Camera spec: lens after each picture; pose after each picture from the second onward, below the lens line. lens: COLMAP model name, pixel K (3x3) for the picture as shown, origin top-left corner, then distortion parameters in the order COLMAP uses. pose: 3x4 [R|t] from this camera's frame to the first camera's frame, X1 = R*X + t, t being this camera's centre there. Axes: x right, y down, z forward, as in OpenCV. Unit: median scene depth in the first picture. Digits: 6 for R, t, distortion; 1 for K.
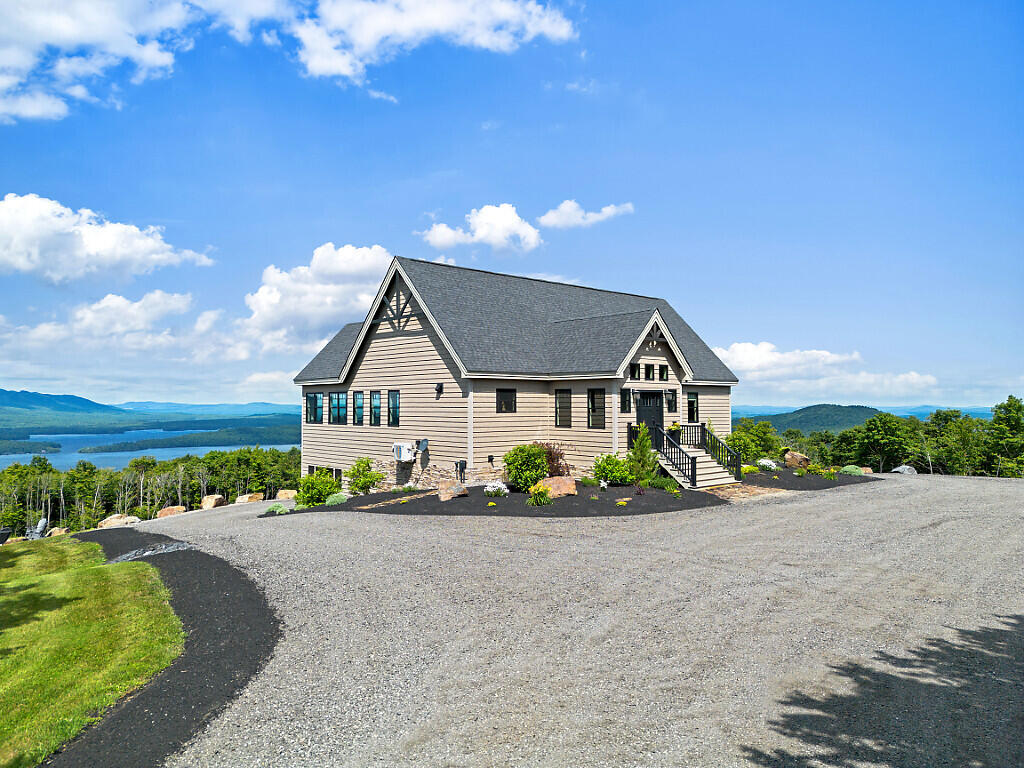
lens RADIAL K [[731.3, 0, 509.0], [0, 731.3, 388.5], [0, 0, 1]] dist [0.002669, -0.001375]
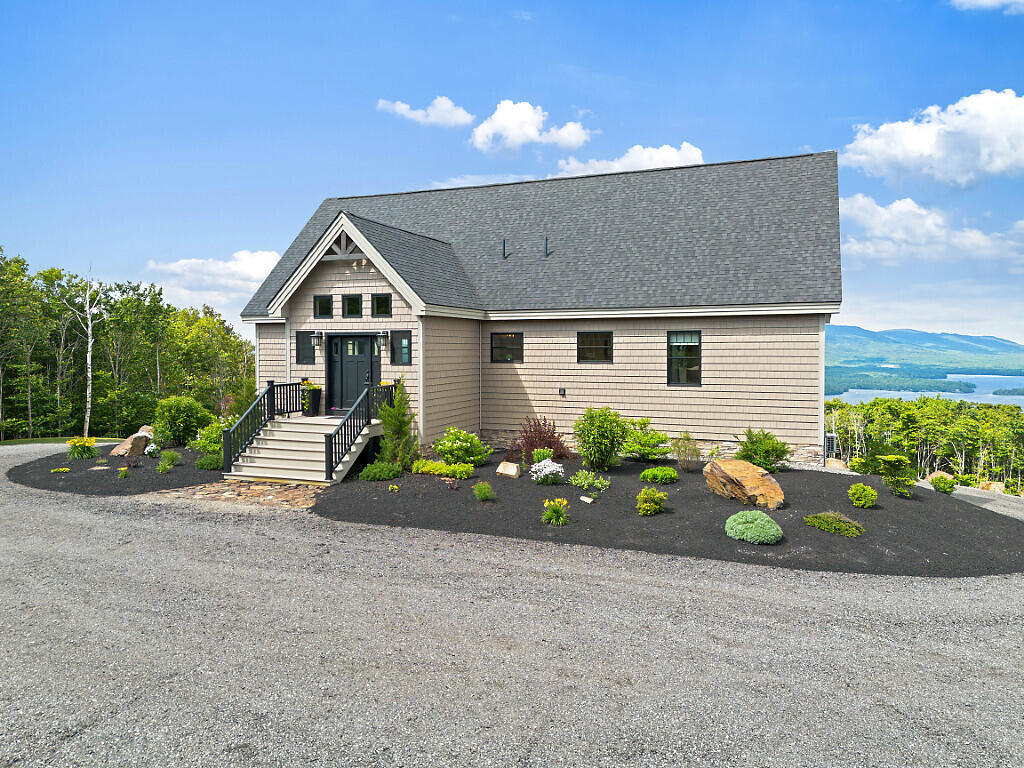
lens RADIAL K [[707.9, 0, 534.8], [0, 707.9, 383.3], [0, 0, 1]] dist [0.065222, -0.041127]
pose [[0.458022, 0.045173, -0.887792, 0.863556], [0.020579, 0.997902, 0.061392, 0.012495], [0.888702, -0.046389, 0.456132, 0.839994]]
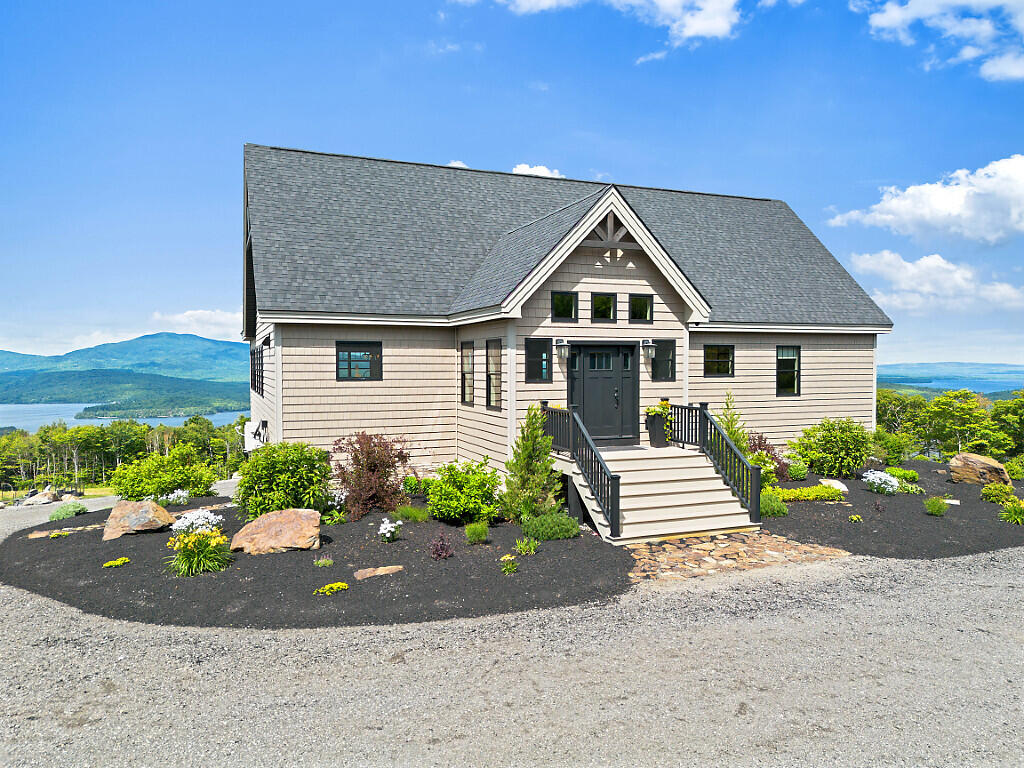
lens RADIAL K [[731.3, 0, 509.0], [0, 731.3, 388.5], [0, 0, 1]] dist [0.002669, -0.001375]
pose [[0.940353, 0.012501, -0.339970, 0.307413], [0.007485, 0.998322, 0.057414, 0.005769], [0.340118, -0.056535, 0.938682, 0.460425]]
